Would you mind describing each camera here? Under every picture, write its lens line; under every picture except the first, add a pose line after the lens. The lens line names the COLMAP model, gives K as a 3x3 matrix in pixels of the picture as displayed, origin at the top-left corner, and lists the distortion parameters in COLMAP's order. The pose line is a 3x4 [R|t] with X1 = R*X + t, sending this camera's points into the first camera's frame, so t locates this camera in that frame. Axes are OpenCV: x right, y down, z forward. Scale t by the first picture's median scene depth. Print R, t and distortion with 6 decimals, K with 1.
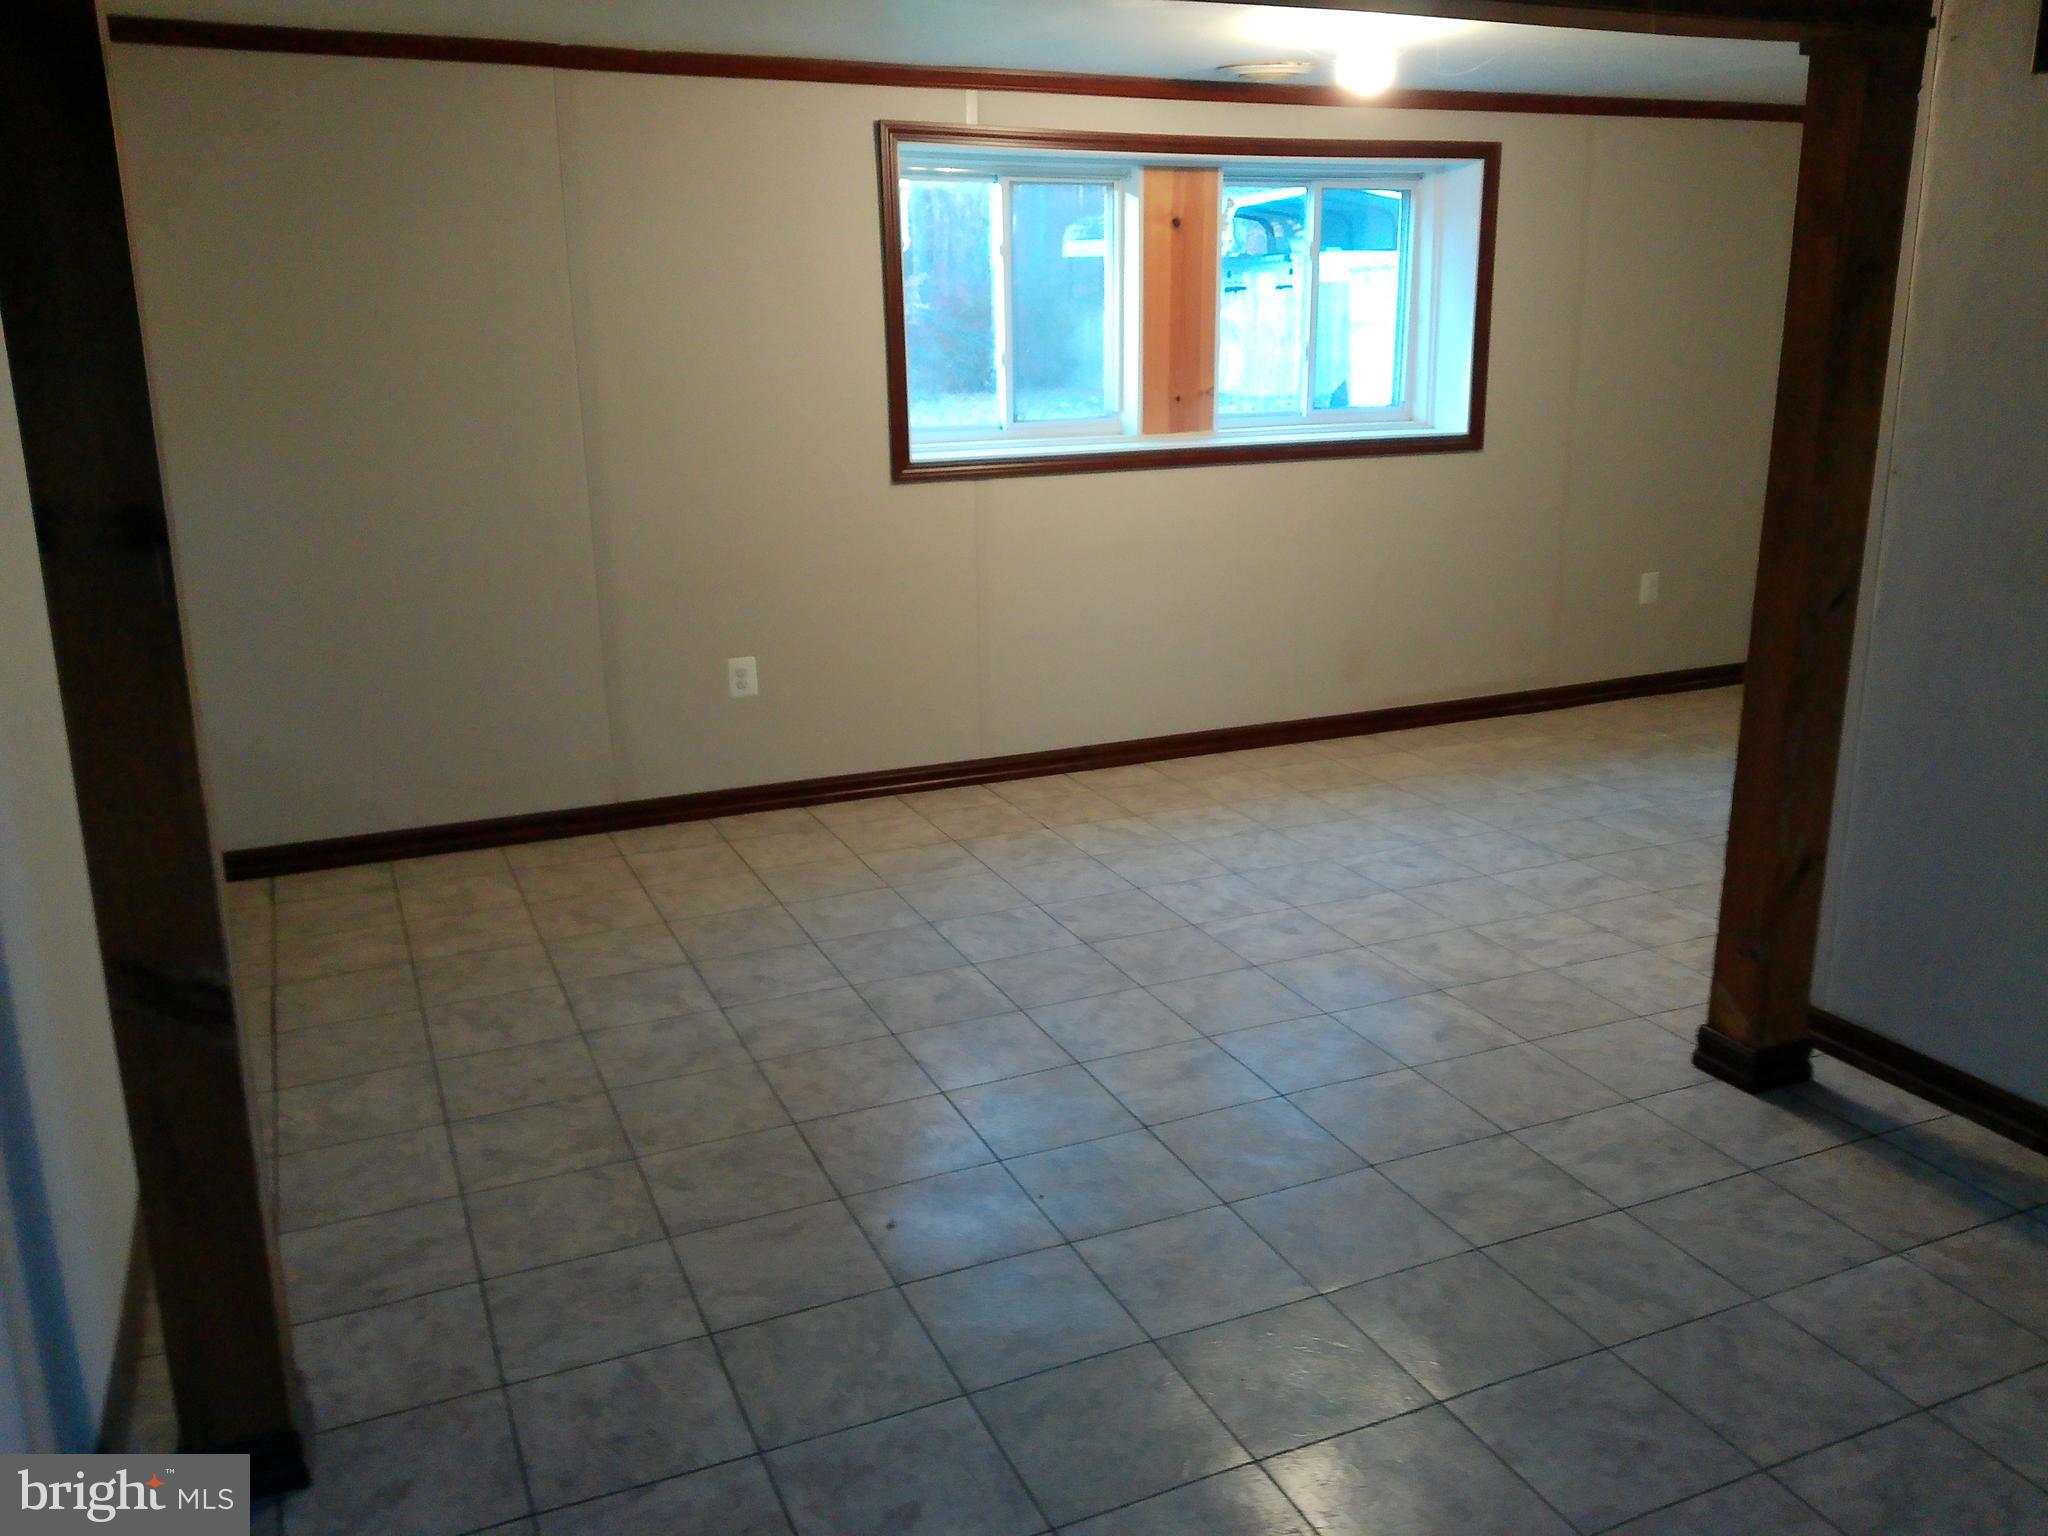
lens RADIAL K [[1683.8, 0, 1022.7], [0, 1683.8, 767.7], [0, 0, 1]] dist [0.030327, -0.036021]
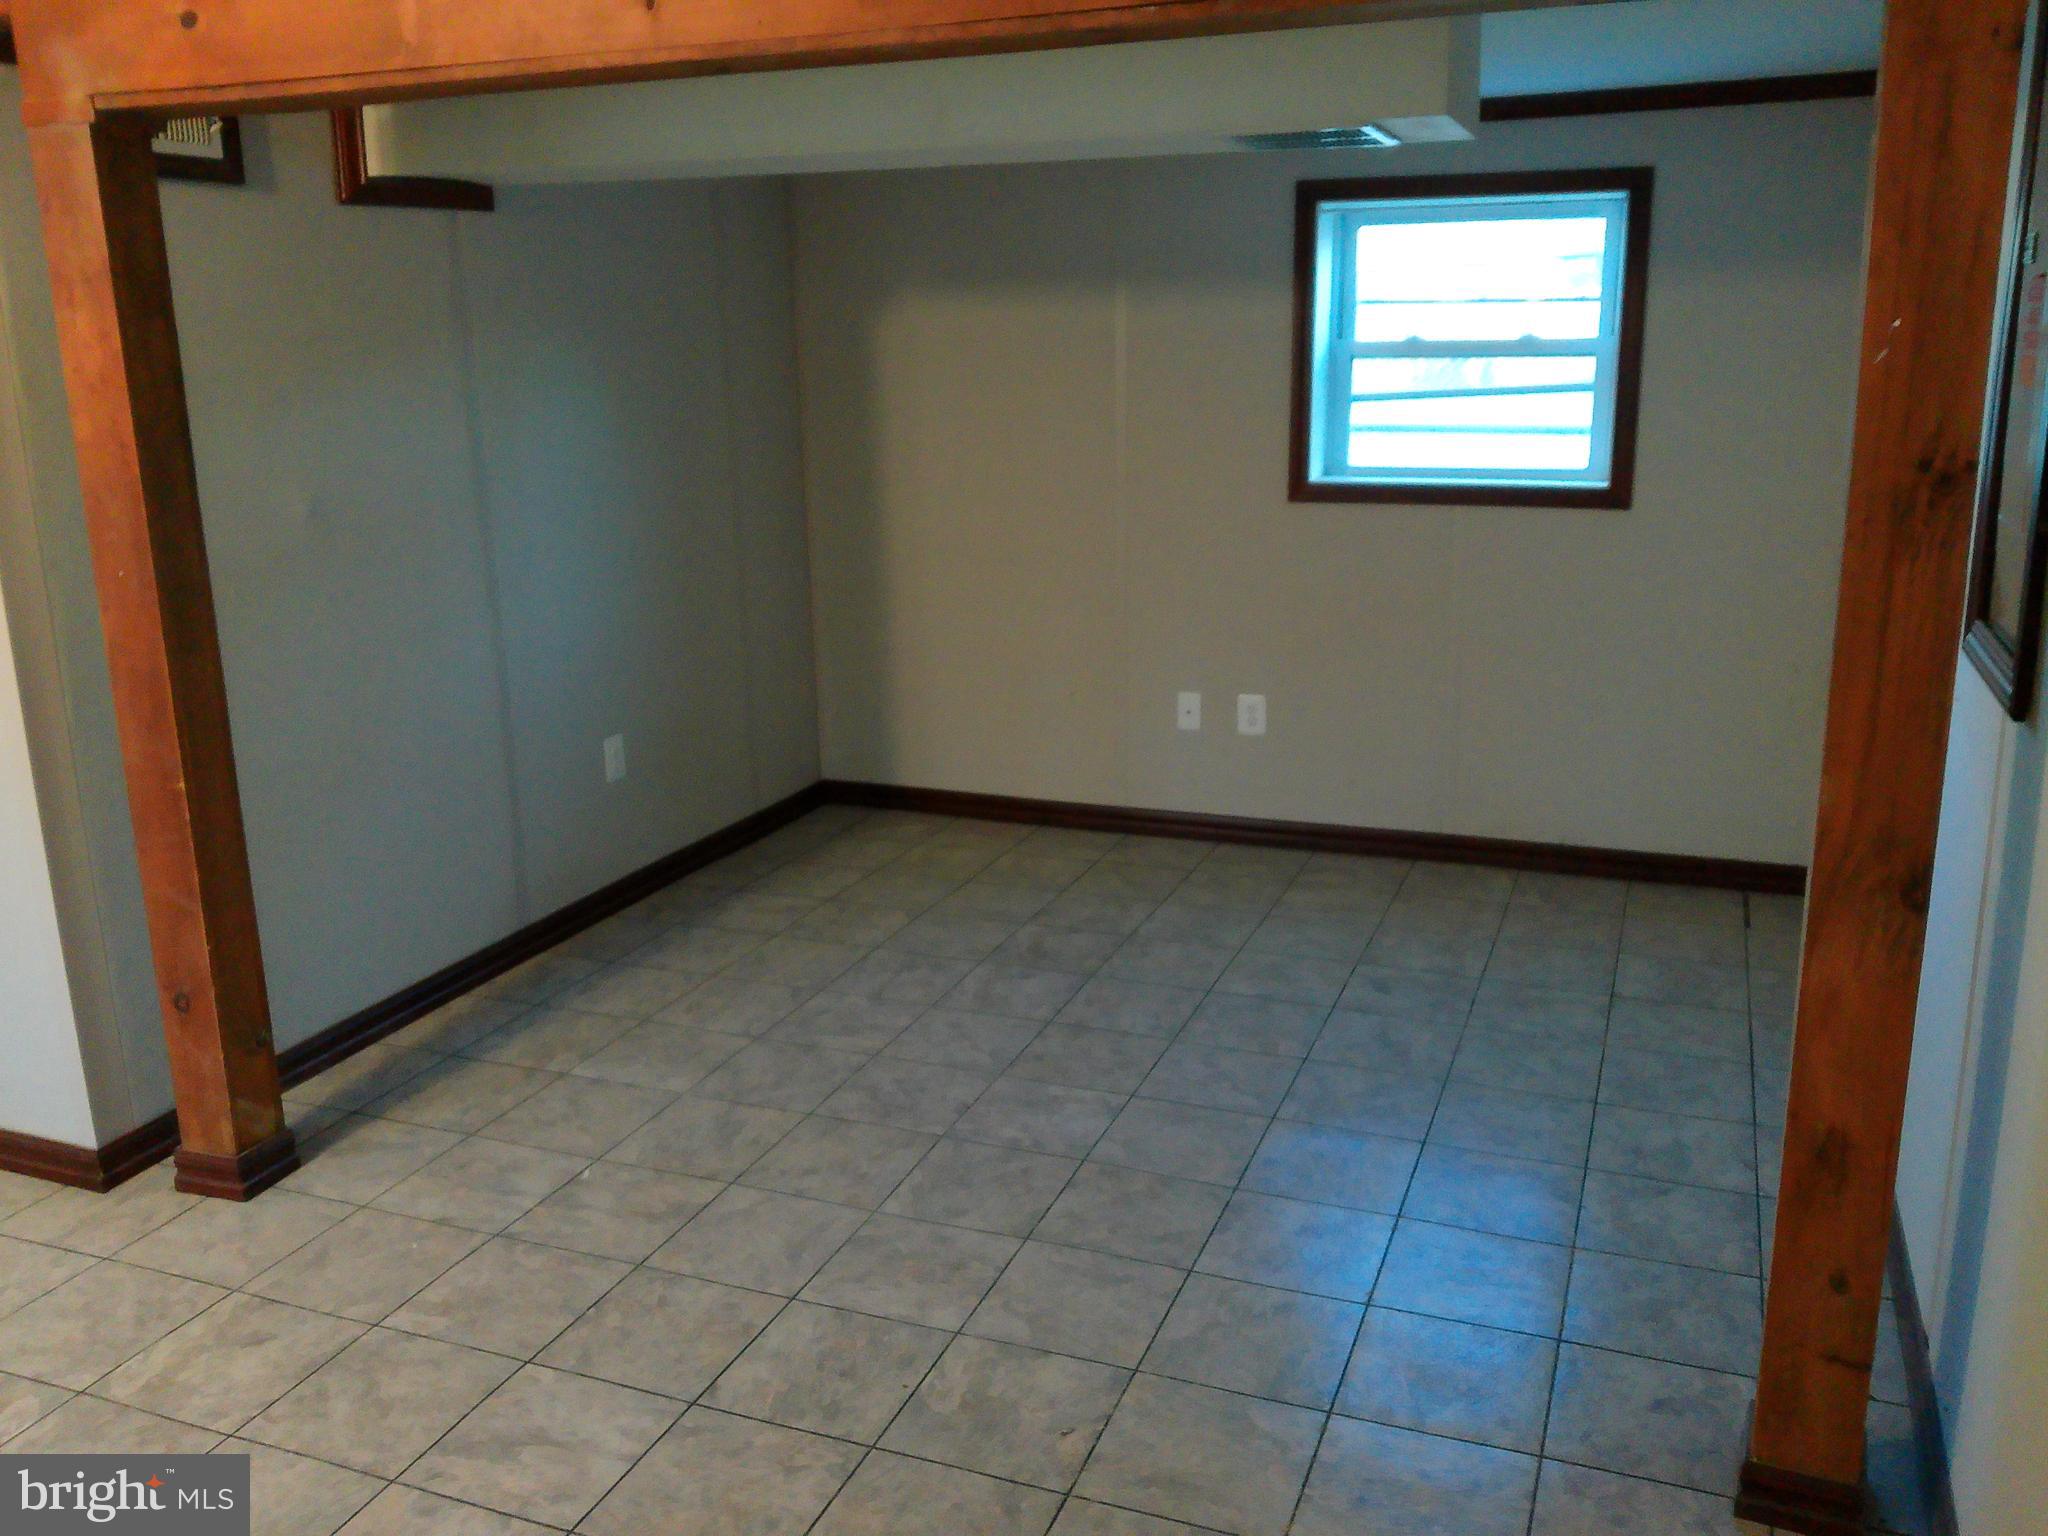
lens RADIAL K [[1683.8, 0, 1036.5], [0, 1683.8, 757.0], [0, 0, 1]] dist [0.030327, -0.036021]
pose [[-0.707218, -0.153323, 0.690170, -0.427400], [0.213399, 0.884377, 0.415137, -0.276842], [-0.674020, 0.440874, -0.592728, 0.957272]]
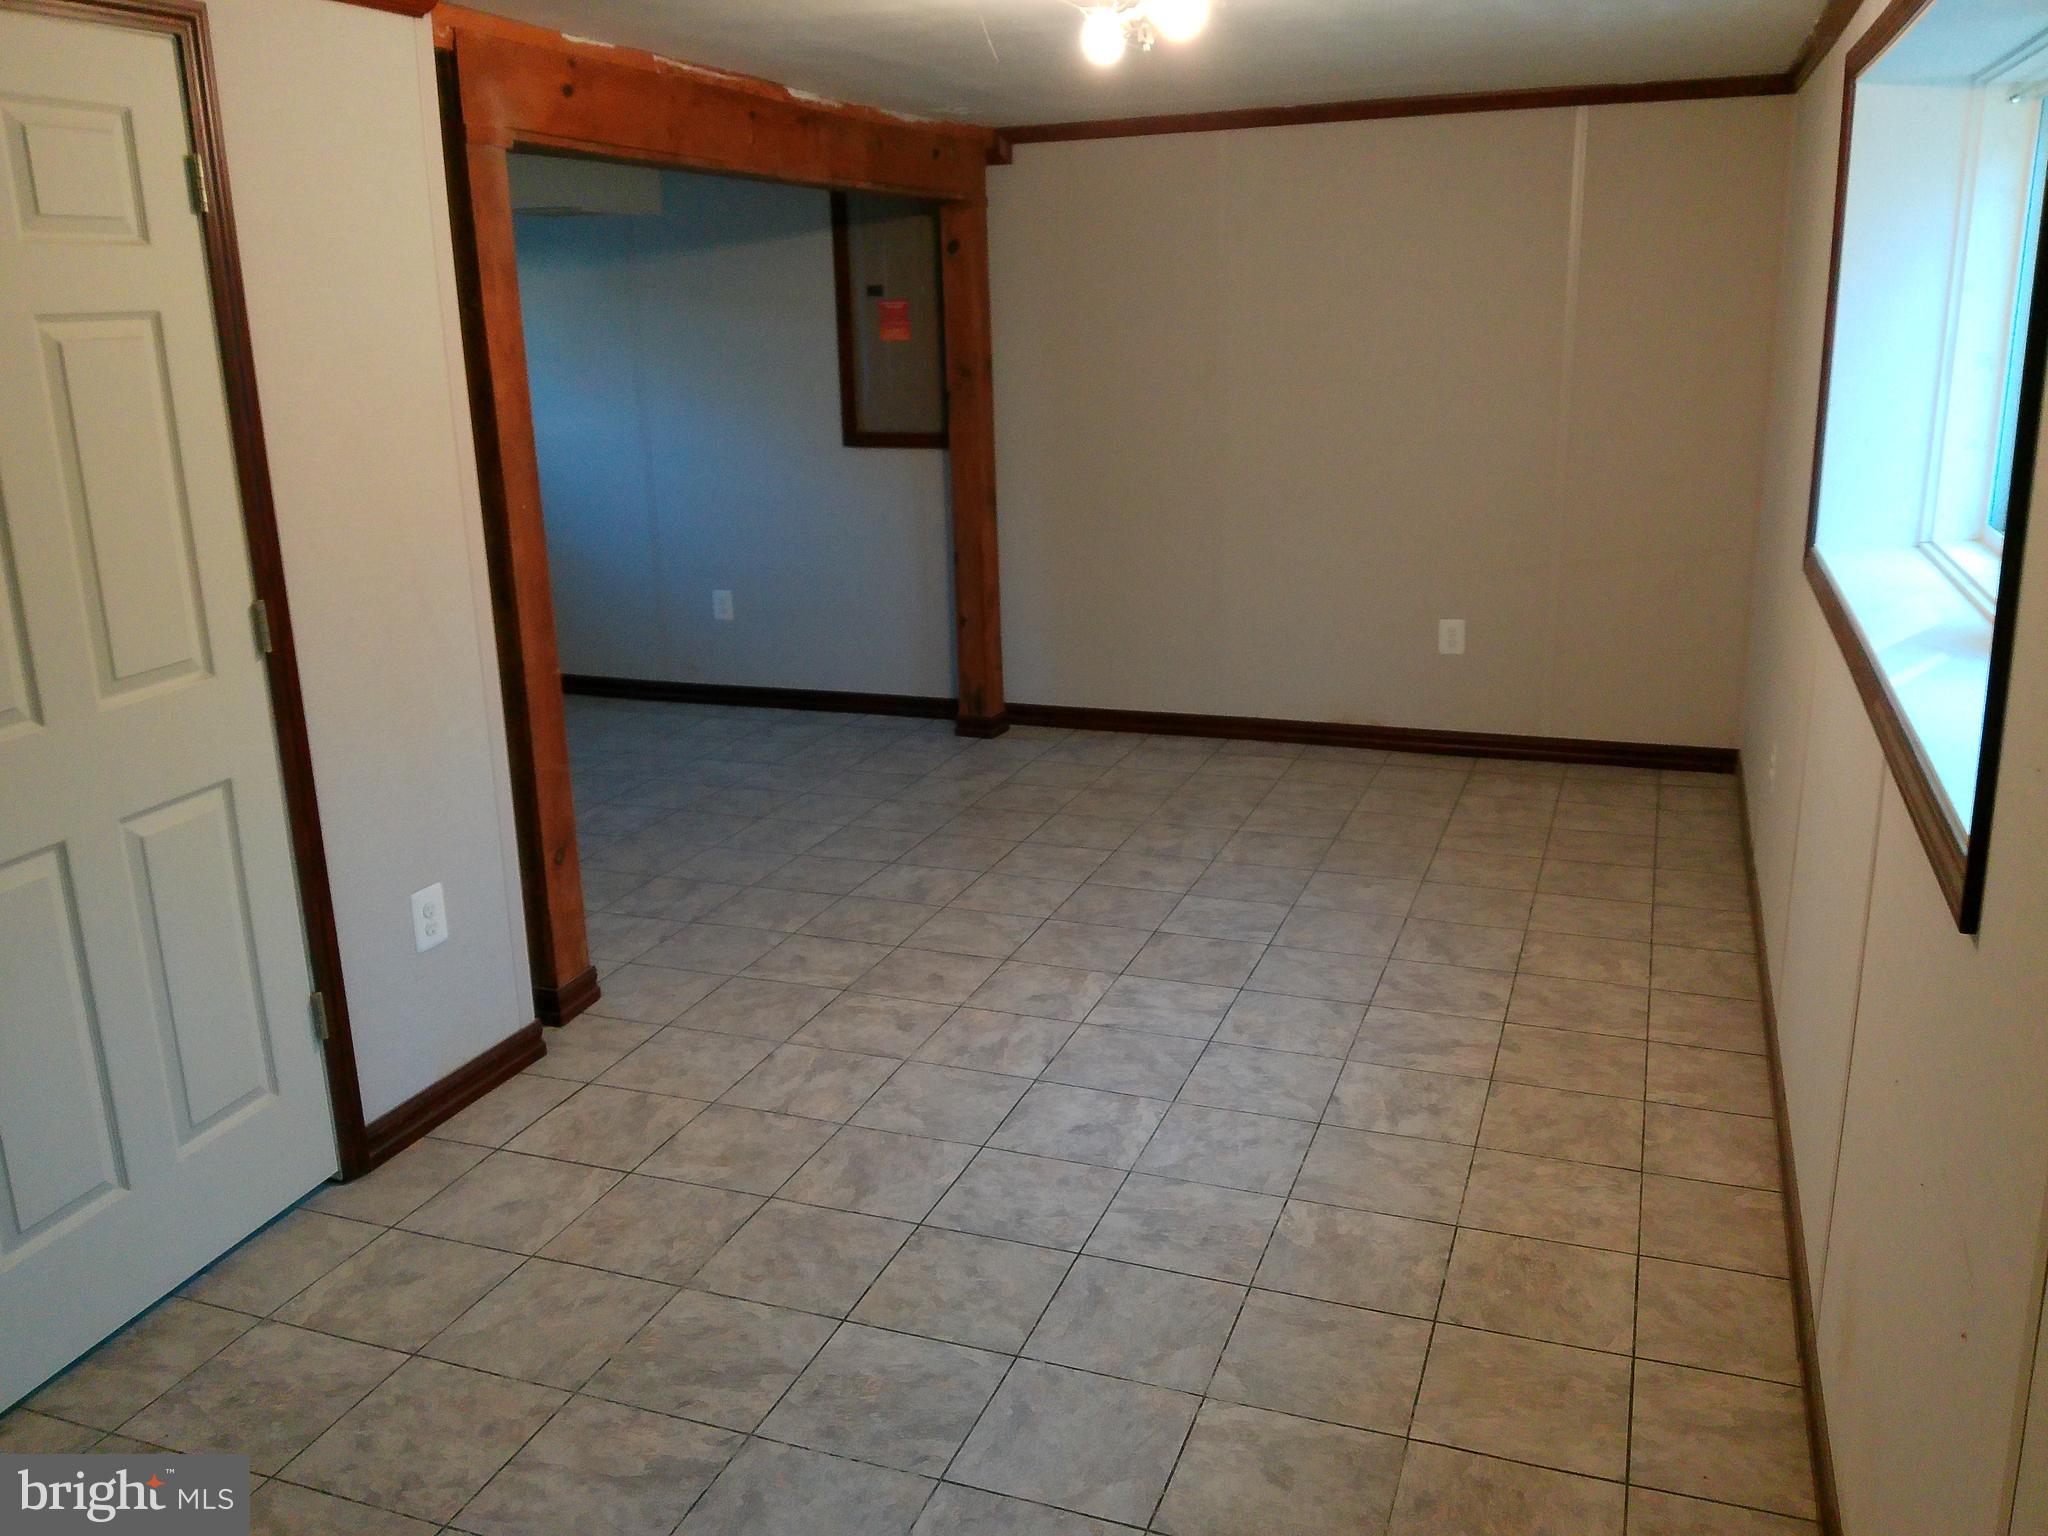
lens RADIAL K [[1683.8, 0, 1028.6], [0, 1683.8, 771.3], [0, 0, 1]] dist [0.030327, -0.036021]
pose [[-0.697464, 0.218773, -0.682409, 0.797388], [-0.158565, 0.881544, 0.444676, -0.445220], [0.698857, 0.418352, -0.580155, 1.519524]]
